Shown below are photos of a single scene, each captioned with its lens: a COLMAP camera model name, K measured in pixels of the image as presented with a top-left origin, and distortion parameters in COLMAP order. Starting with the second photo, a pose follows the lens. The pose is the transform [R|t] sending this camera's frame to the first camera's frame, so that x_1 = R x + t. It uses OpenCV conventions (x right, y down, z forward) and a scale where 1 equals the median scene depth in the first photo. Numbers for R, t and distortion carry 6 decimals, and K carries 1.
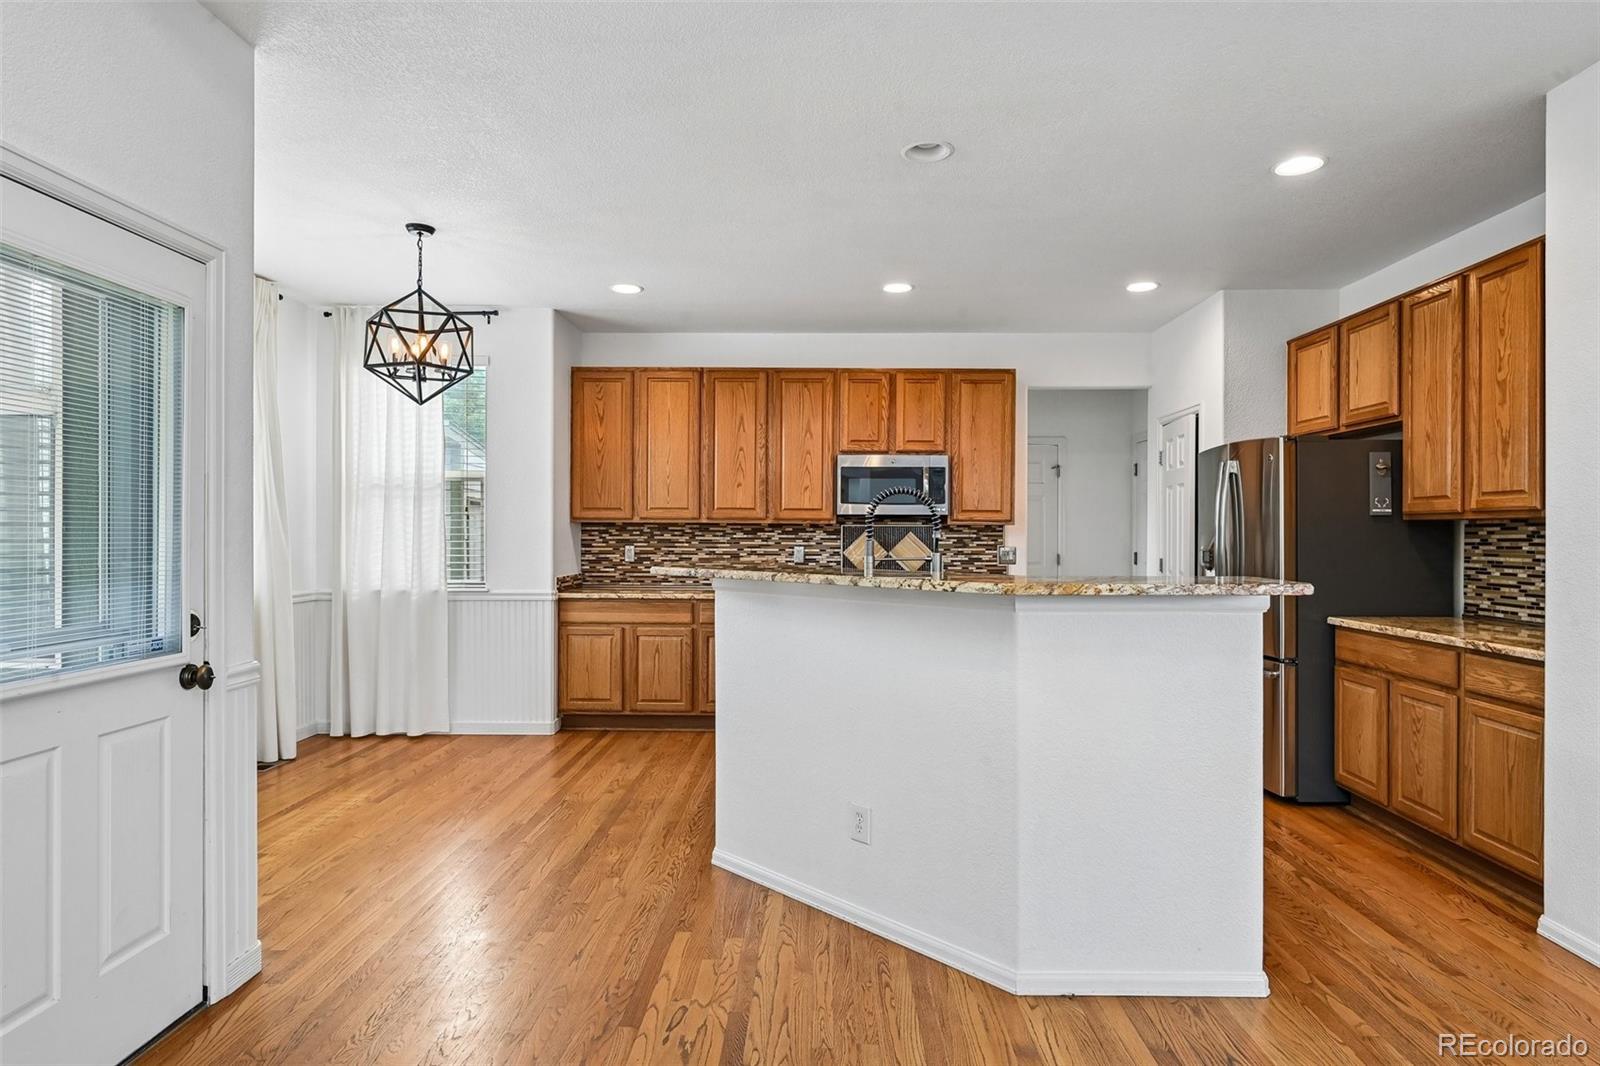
lens RADIAL K [[880.2, 0, 800.0], [0, 880.2, 533.0], [0, 0, 1]] dist [0.001254, 0.000146]
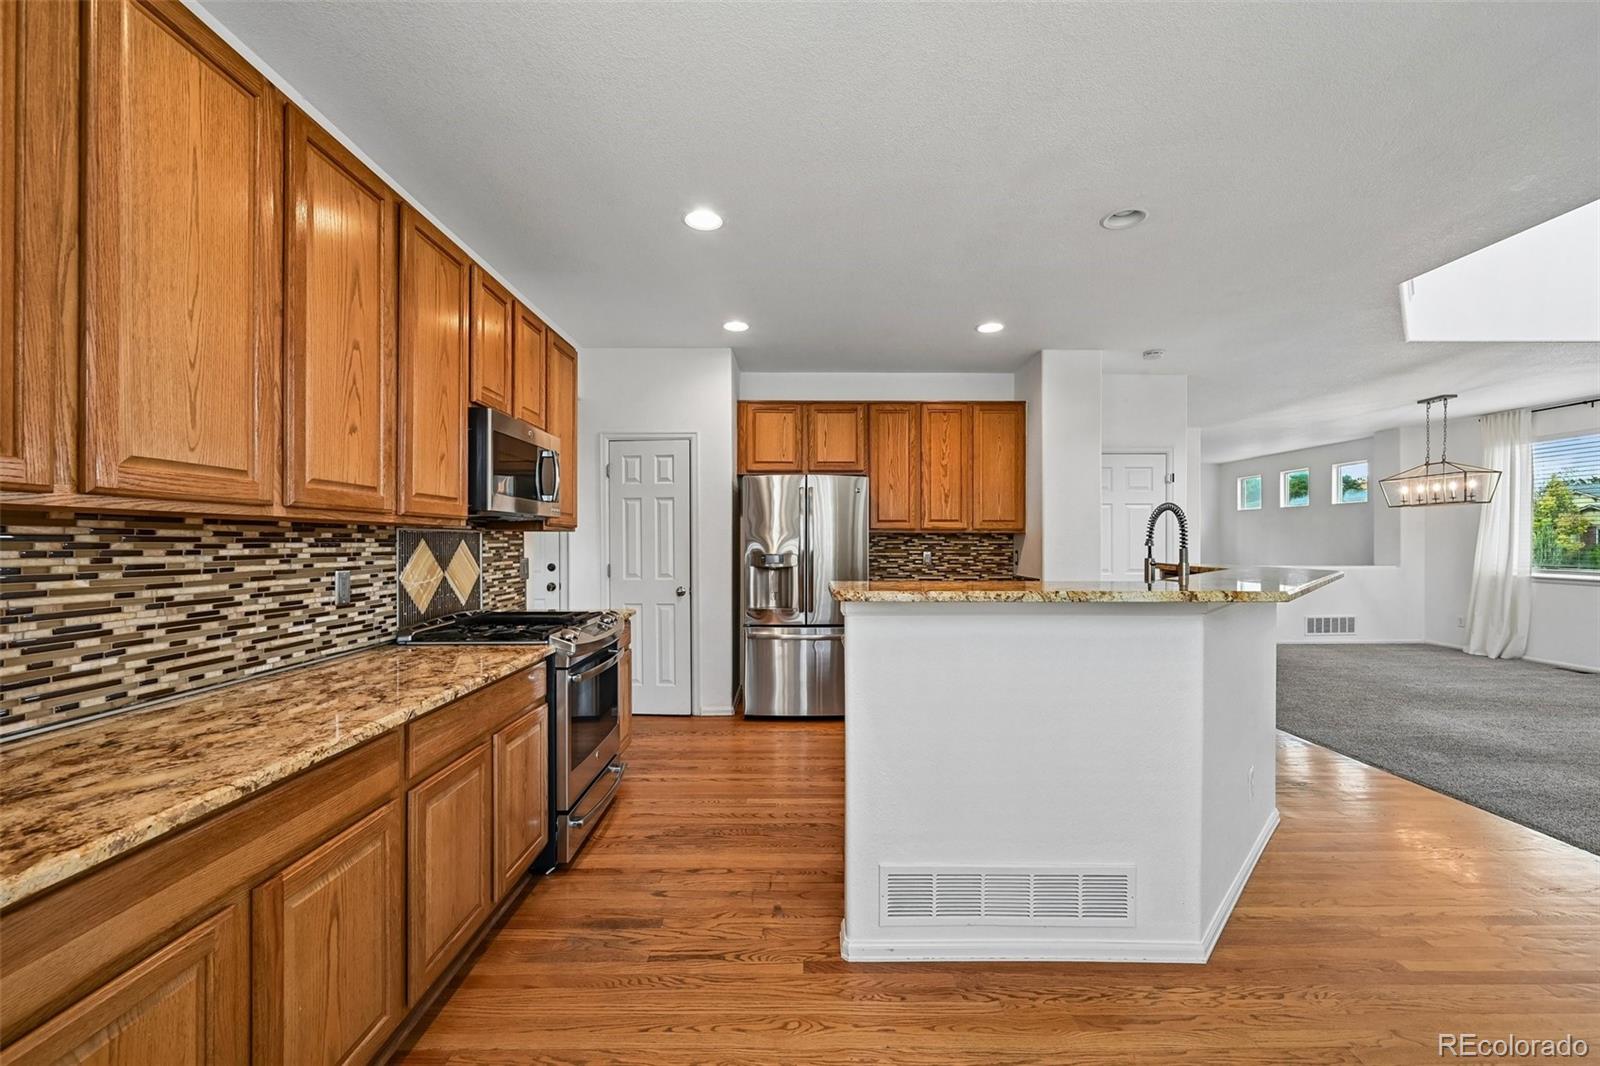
lens RADIAL K [[646.6, 0, 800.0], [0, 646.6, 533.0], [0, 0, 1]] dist [0.001619, 0.000302]
pose [[-0.039001, 0.007921, 0.999208, -0.368011], [-0.000670, 0.999968, -0.007954, -0.002769], [-0.999239, -0.000979, -0.038995, 0.763318]]
